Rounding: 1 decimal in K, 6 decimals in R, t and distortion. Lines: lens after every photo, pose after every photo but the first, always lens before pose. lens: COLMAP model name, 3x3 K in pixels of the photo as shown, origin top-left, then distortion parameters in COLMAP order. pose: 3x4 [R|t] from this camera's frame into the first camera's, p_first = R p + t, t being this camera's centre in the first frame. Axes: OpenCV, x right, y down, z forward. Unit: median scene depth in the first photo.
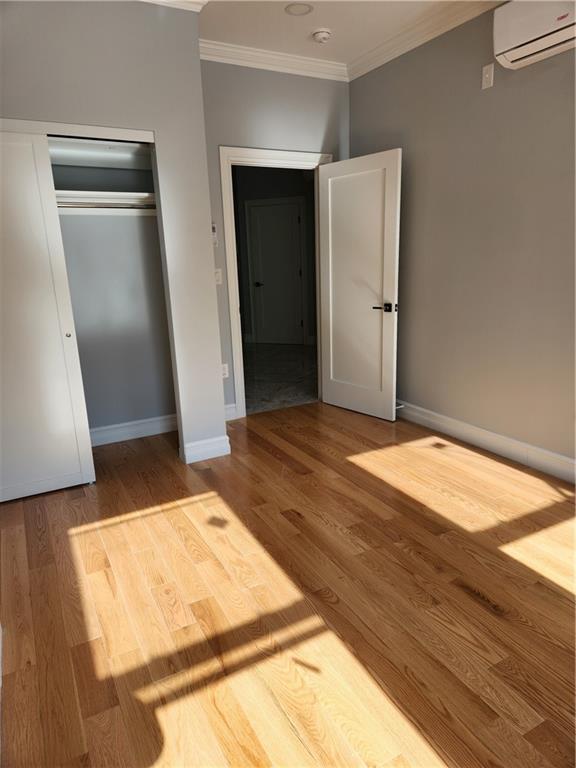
lens RADIAL K [[515.7, 0, 288.0], [0, 515.7, 384.0], [0, 0, 1]] dist [0.066855, -0.054102]
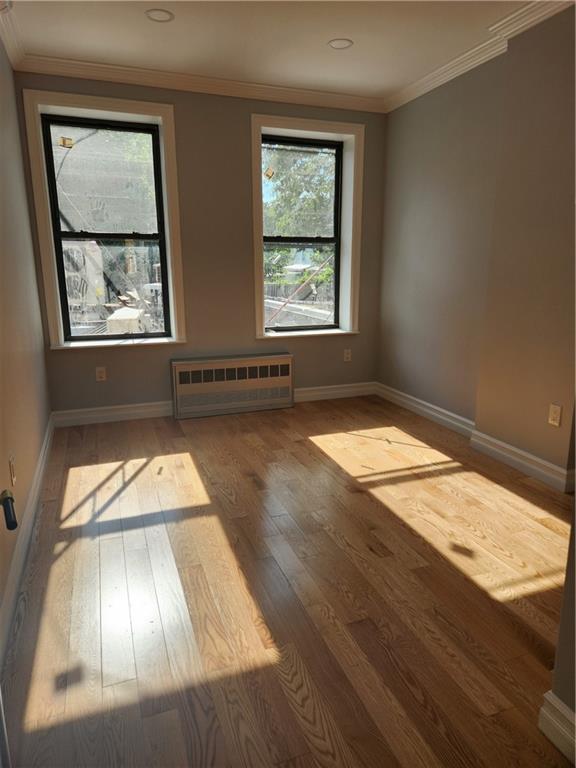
lens RADIAL K [[515.7, 0, 288.0], [0, 515.7, 384.0], [0, 0, 1]] dist [0.066855, -0.054102]
pose [[-0.989922, 0.004778, 0.141534, 0.032548], [0.068213, 0.891938, 0.446982, -0.384686], [-0.124104, 0.452132, -0.883275, 1.552553]]
